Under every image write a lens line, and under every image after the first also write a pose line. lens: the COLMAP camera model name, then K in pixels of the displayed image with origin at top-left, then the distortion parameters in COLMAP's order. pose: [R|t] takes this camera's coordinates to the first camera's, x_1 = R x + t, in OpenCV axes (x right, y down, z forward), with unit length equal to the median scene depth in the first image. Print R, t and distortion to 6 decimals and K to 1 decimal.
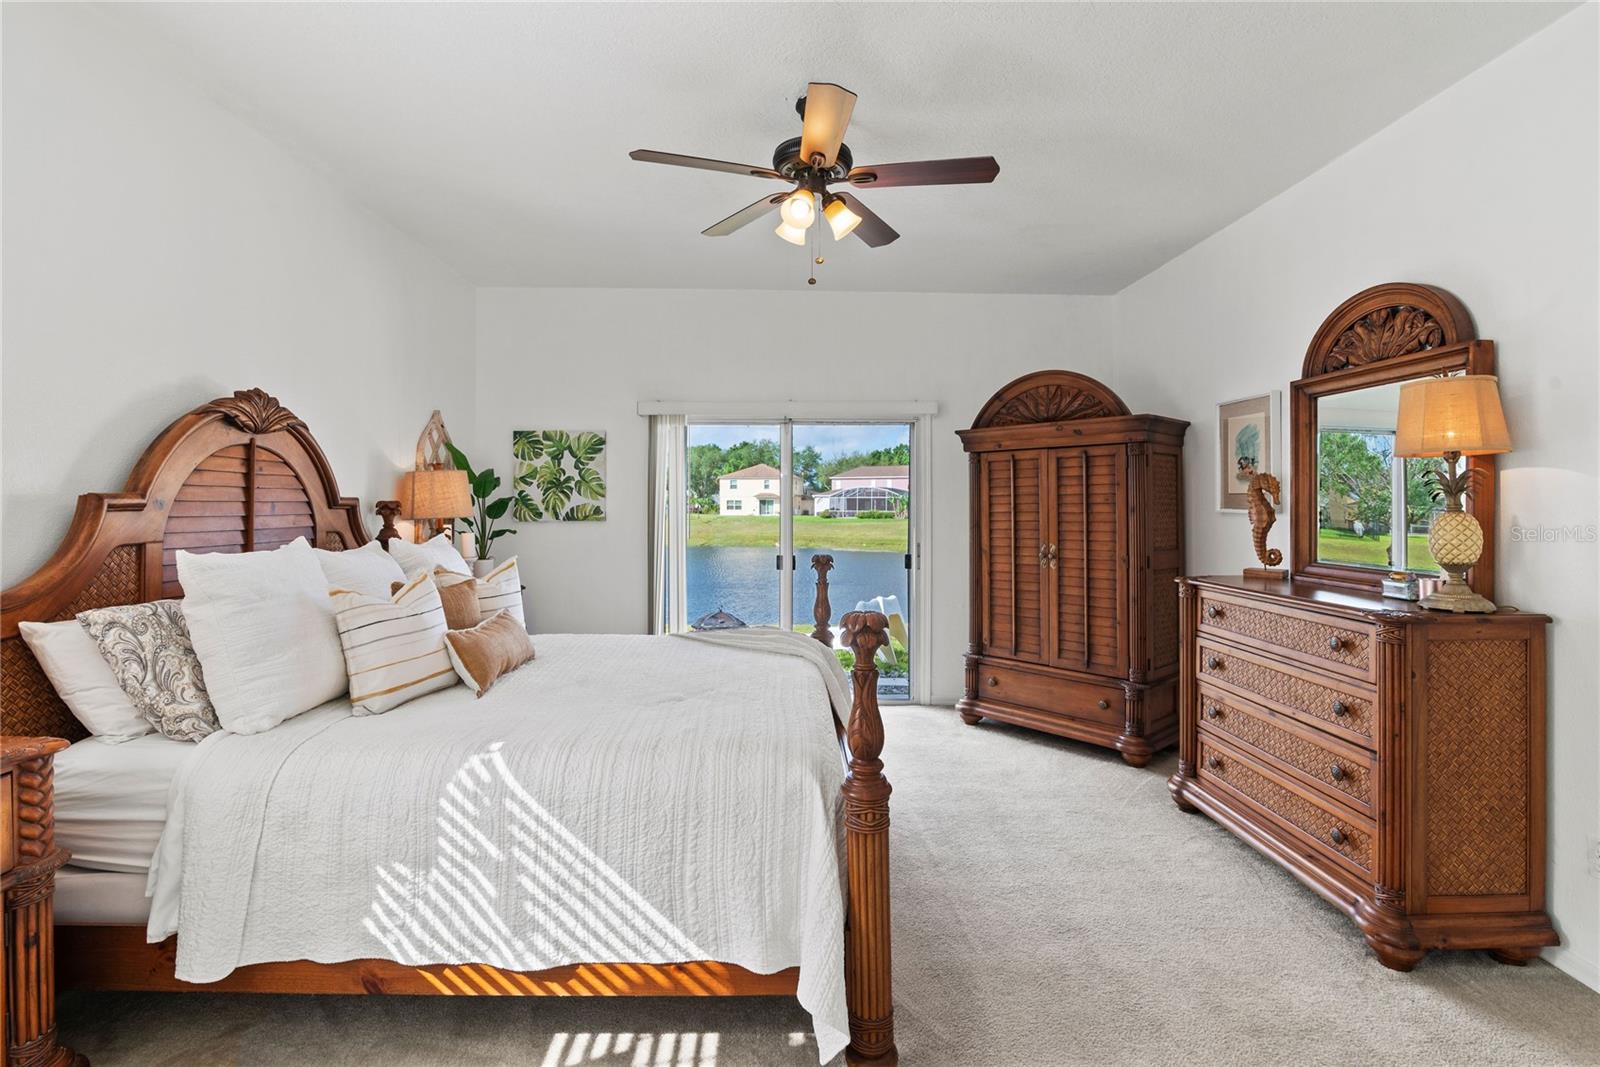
lens RADIAL K [[741.7, 0, 810.2], [0, 741.7, 493.1], [0, 0, 1]] dist [-0.023729, 0.001803]
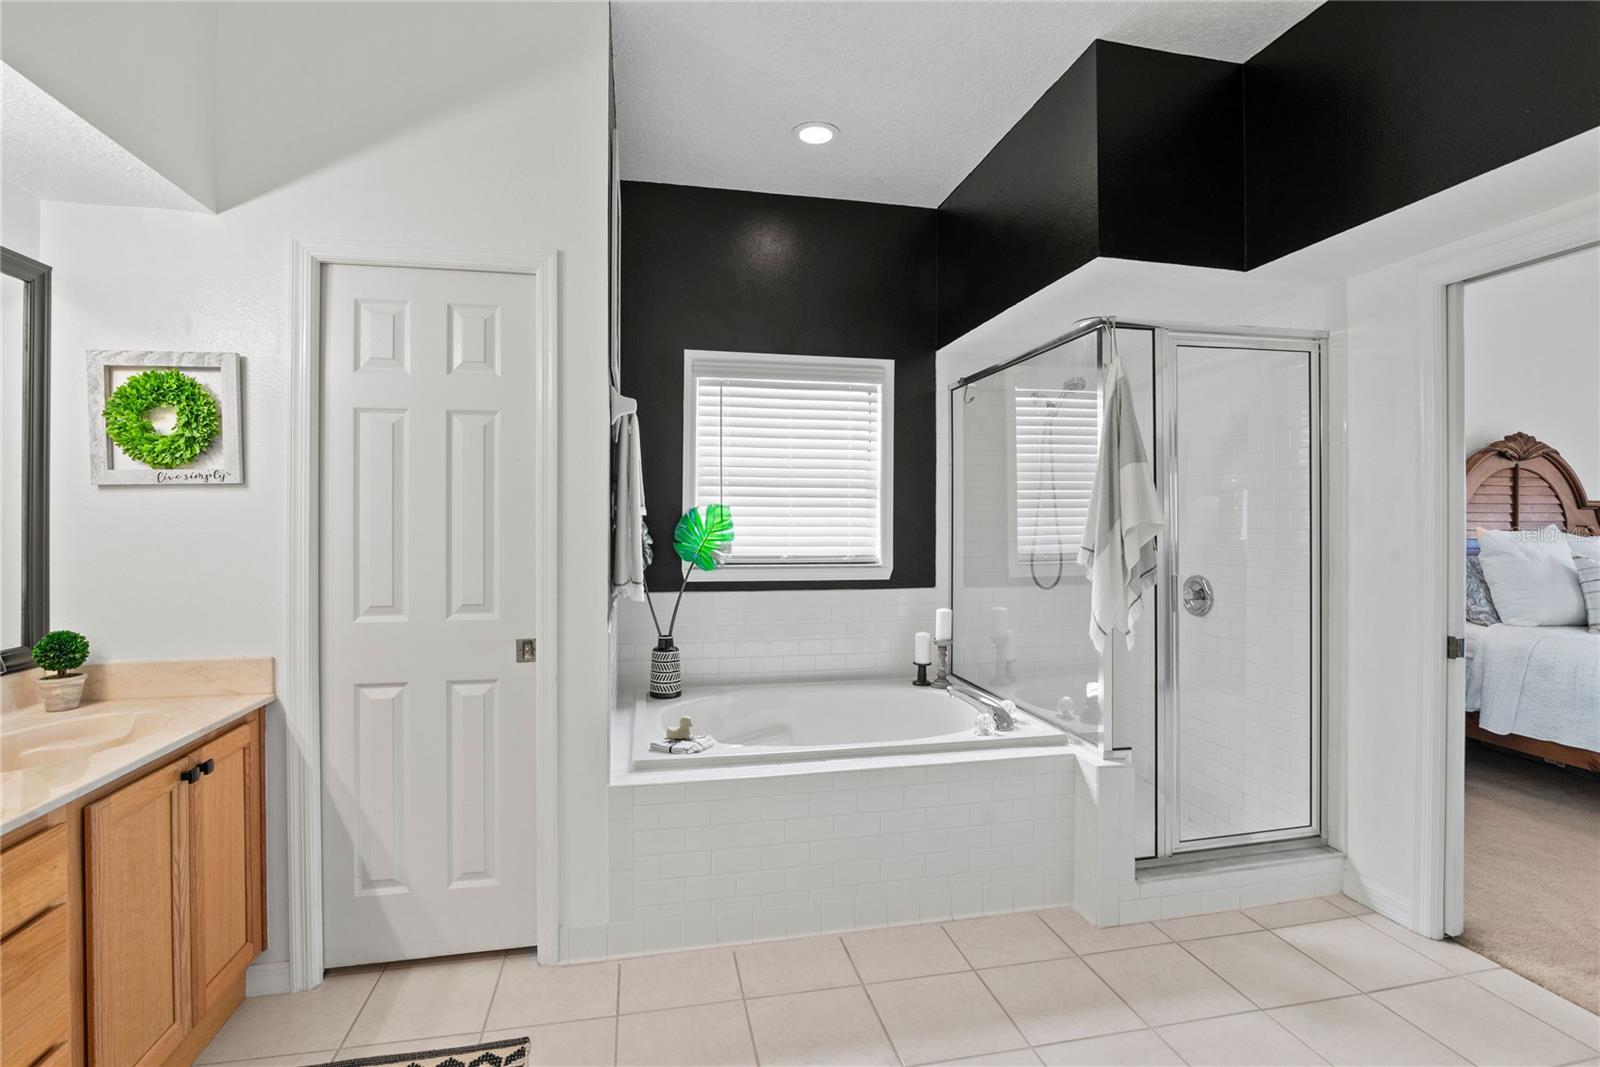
lens RADIAL K [[741.7, 0, 785.0], [0, 741.7, 522.3], [0, 0, 1]] dist [-0.023729, 0.001803]
pose [[0.137626, 0.000985, -0.990484, 0.498680], [0.015577, 0.999874, 0.003159, 0.018965], [0.990362, -0.015864, 0.137593, -0.683604]]
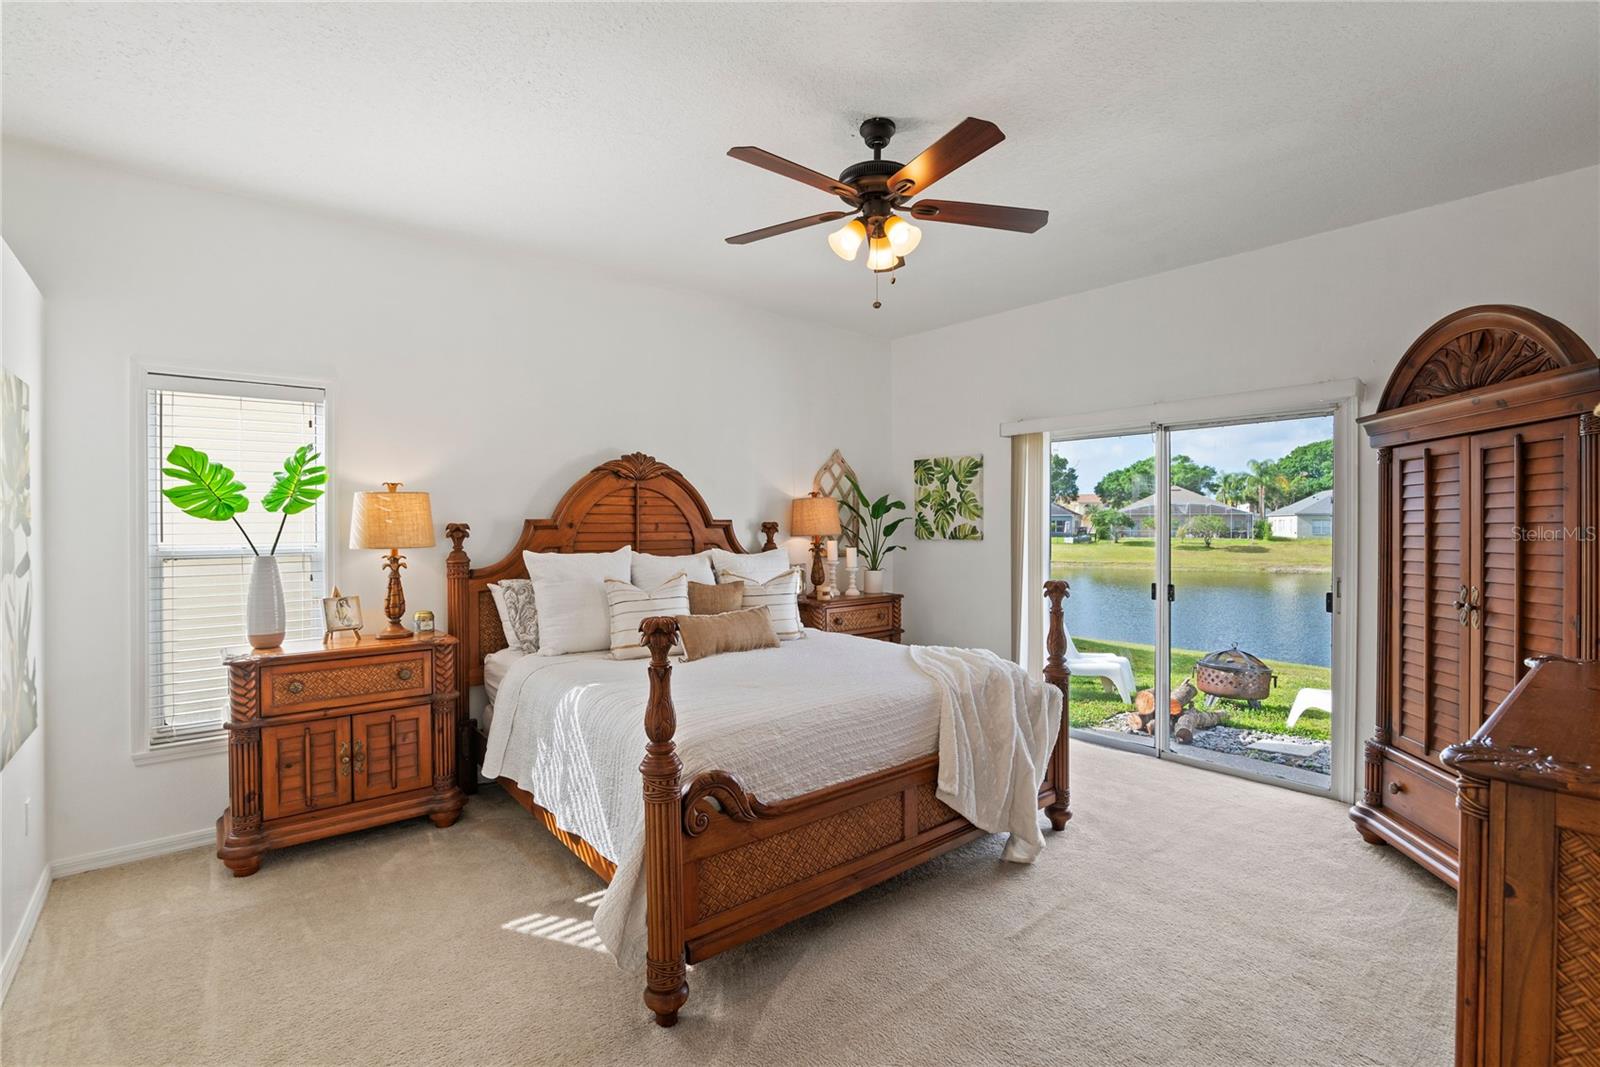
lens RADIAL K [[741.7, 0, 814.1], [0, 741.7, 533.3], [0, 0, 1]] dist [-0.023729, 0.001803]
pose [[0.617763, 0.009541, -0.786307, 0.649572], [0.012883, 0.999669, 0.022252, 0.002264], [0.786259, -0.023876, 0.617435, 0.260548]]
